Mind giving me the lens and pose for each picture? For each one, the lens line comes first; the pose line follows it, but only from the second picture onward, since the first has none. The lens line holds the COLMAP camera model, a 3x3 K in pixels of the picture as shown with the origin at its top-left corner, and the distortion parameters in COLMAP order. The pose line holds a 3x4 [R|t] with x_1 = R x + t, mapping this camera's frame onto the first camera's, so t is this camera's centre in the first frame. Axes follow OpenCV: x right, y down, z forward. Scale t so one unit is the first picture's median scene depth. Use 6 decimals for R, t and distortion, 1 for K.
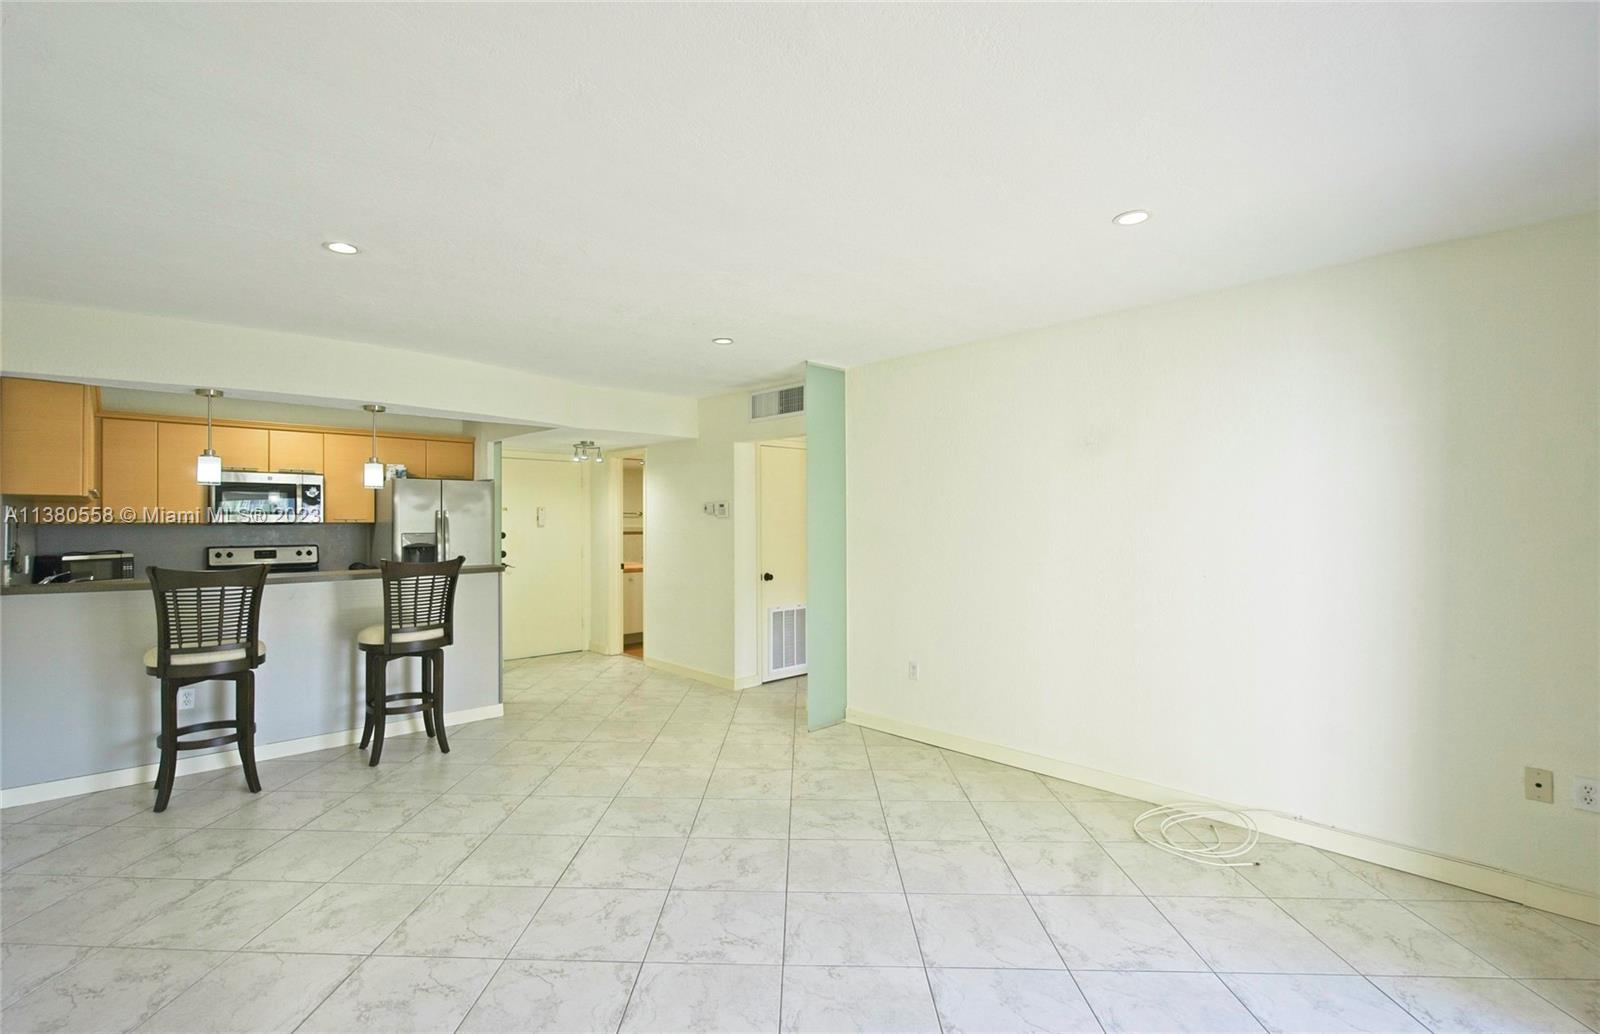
lens RADIAL K [[705.9, 0, 773.2], [0, 705.9, 534.6], [0, 0, 1]] dist [-0.001600, -0.000167]
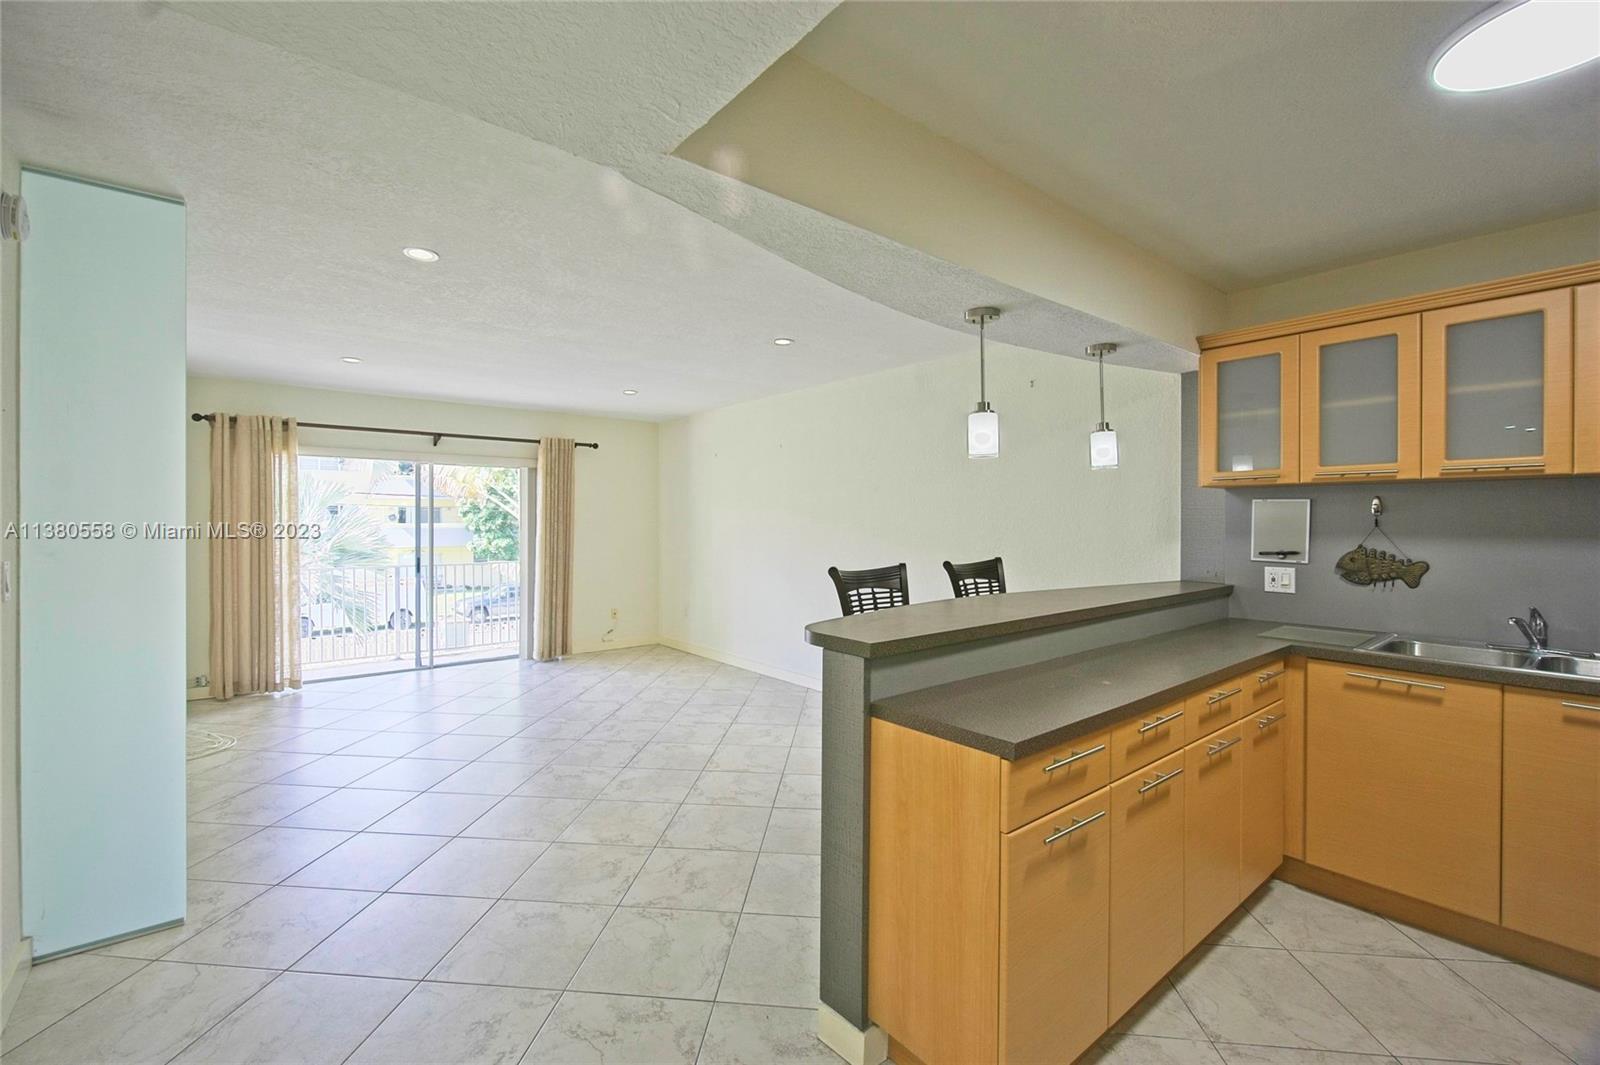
lens RADIAL K [[680.5, 0, 789.2], [0, 680.5, 525.7], [0, 0, 1]] dist [-0.011813, -0.000373]
pose [[-0.998207, -0.001270, 0.059851, -0.420528], [0.000393, 0.999615, 0.027760, -0.024638], [-0.059863, 0.027733, -0.997821, 1.460167]]
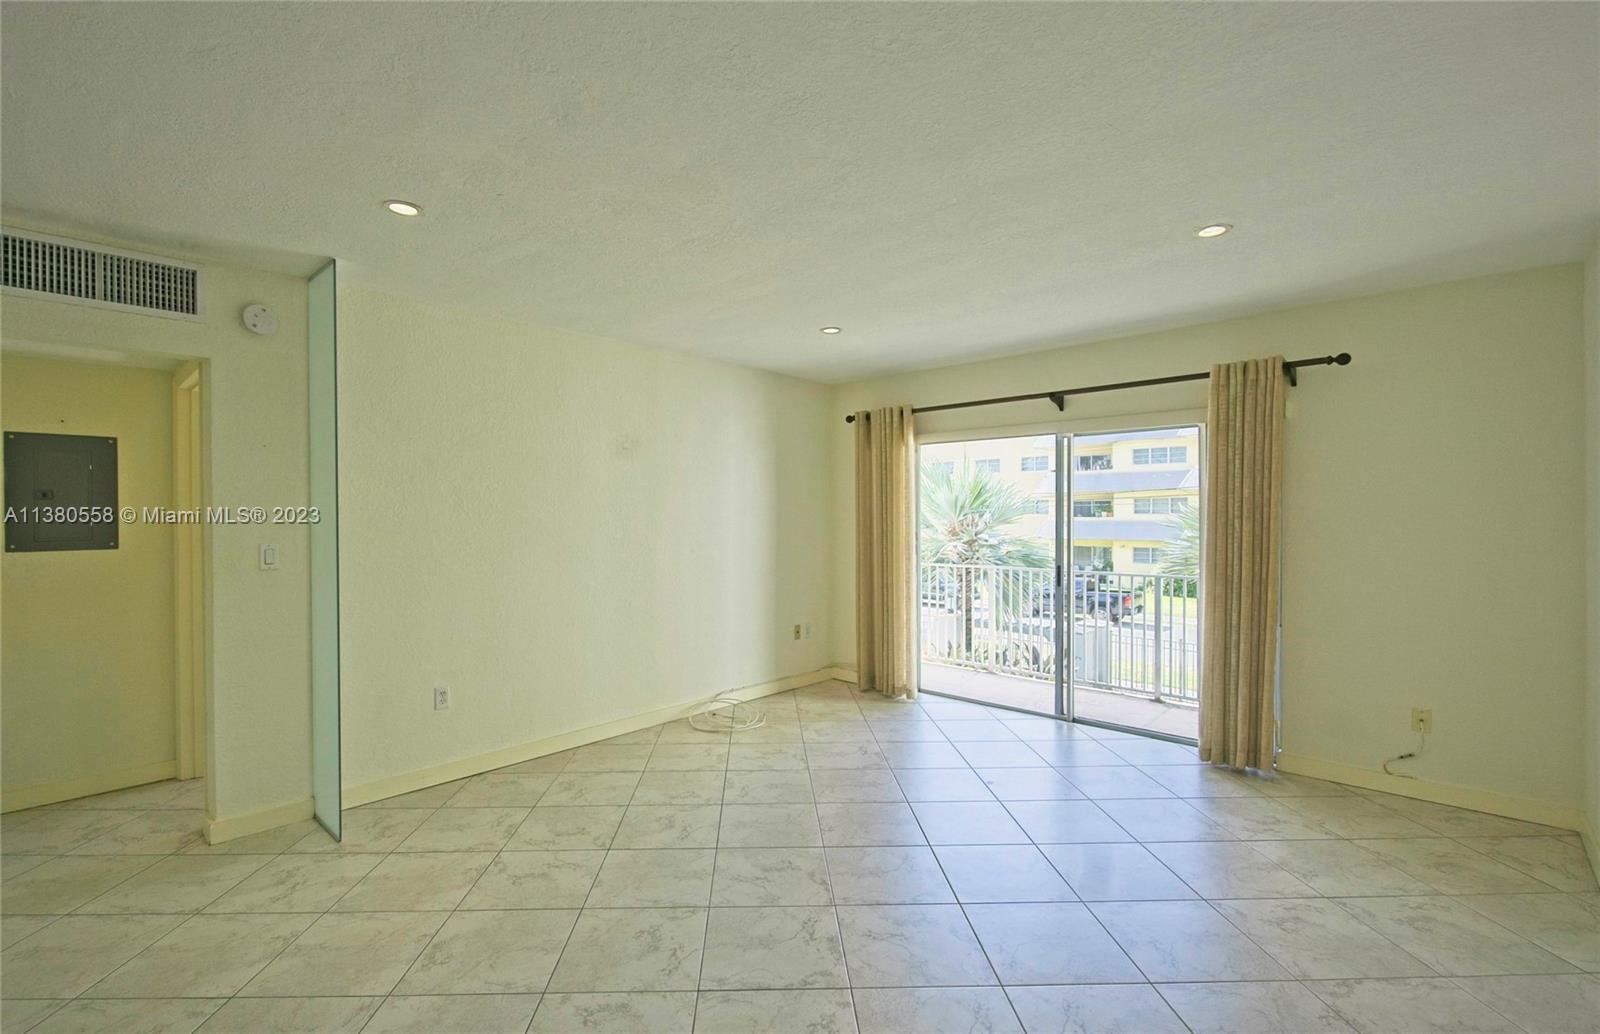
lens RADIAL K [[711.1, 0, 776.2], [0, 711.1, 526.8], [0, 0, 1]] dist [-0.013503, -0.000058]
pose [[-0.064456, -0.012501, 0.997842, -0.608483], [0.021286, 0.999677, 0.013899, -0.004881], [-0.997694, 0.022136, -0.064169, 0.644271]]
